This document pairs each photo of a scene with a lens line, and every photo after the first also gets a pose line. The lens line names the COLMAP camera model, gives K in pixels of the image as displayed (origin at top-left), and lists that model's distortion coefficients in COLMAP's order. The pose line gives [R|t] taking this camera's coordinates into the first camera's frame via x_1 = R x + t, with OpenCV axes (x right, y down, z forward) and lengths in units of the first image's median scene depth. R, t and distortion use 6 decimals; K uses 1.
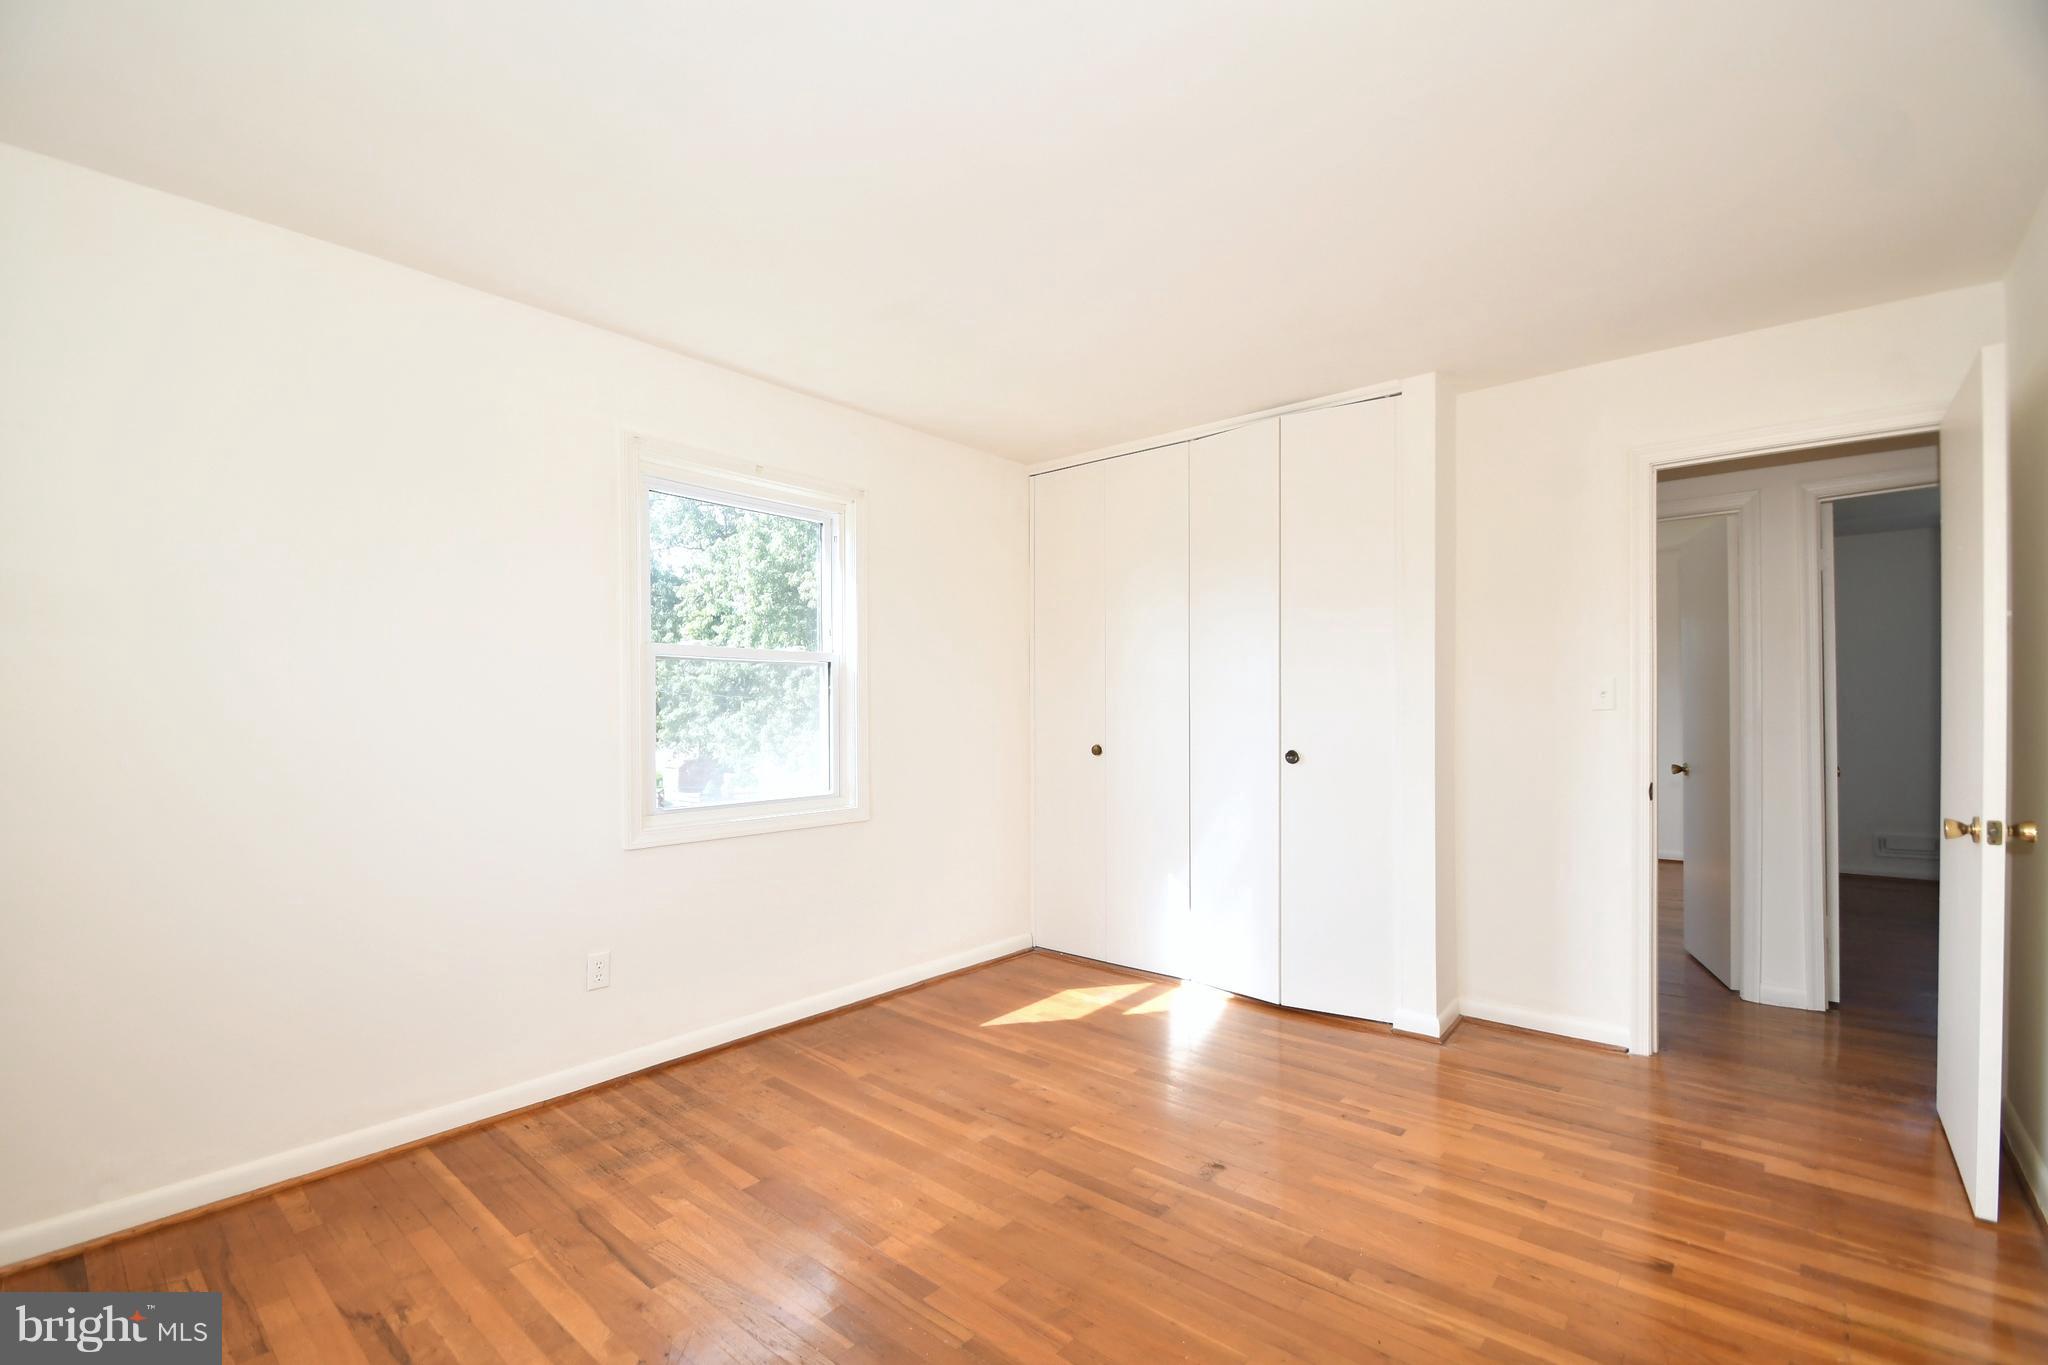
lens RADIAL K [[900.5, 0, 1002.3], [0, 900.5, 715.9], [0, 0, 1]] dist [0.010901, -0.011097]
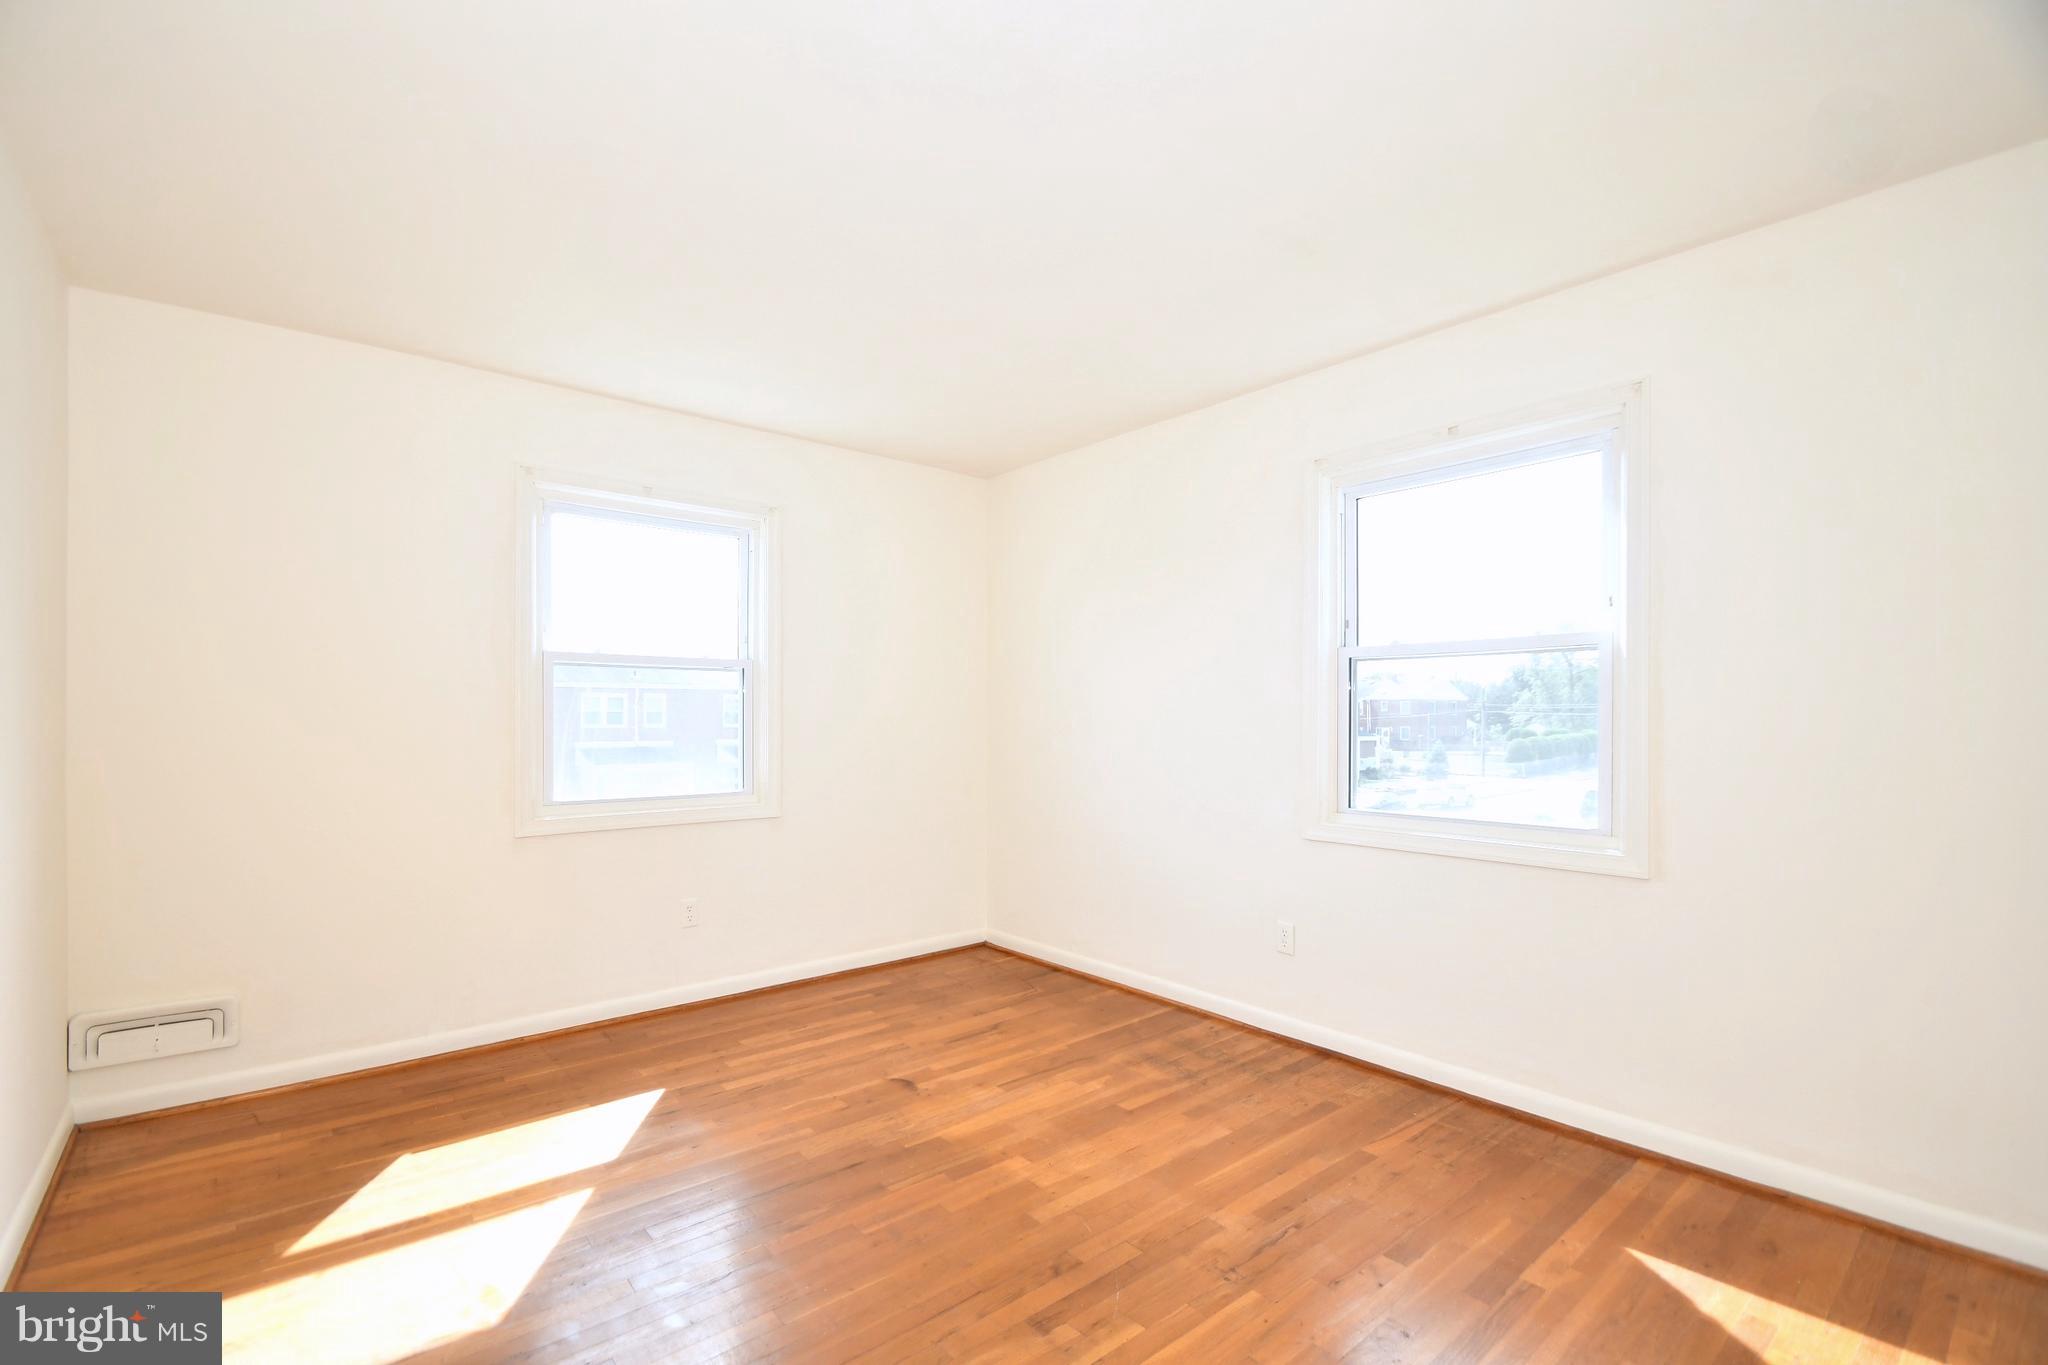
lens RADIAL K [[900.5, 0, 1002.3], [0, 900.5, 715.9], [0, 0, 1]] dist [0.010901, -0.011097]
pose [[-0.169619, 0.005515, -0.985494, 0.819733], [-0.004666, 0.999969, 0.006399, -0.007145], [0.985499, 0.005684, -0.169588, 0.920757]]
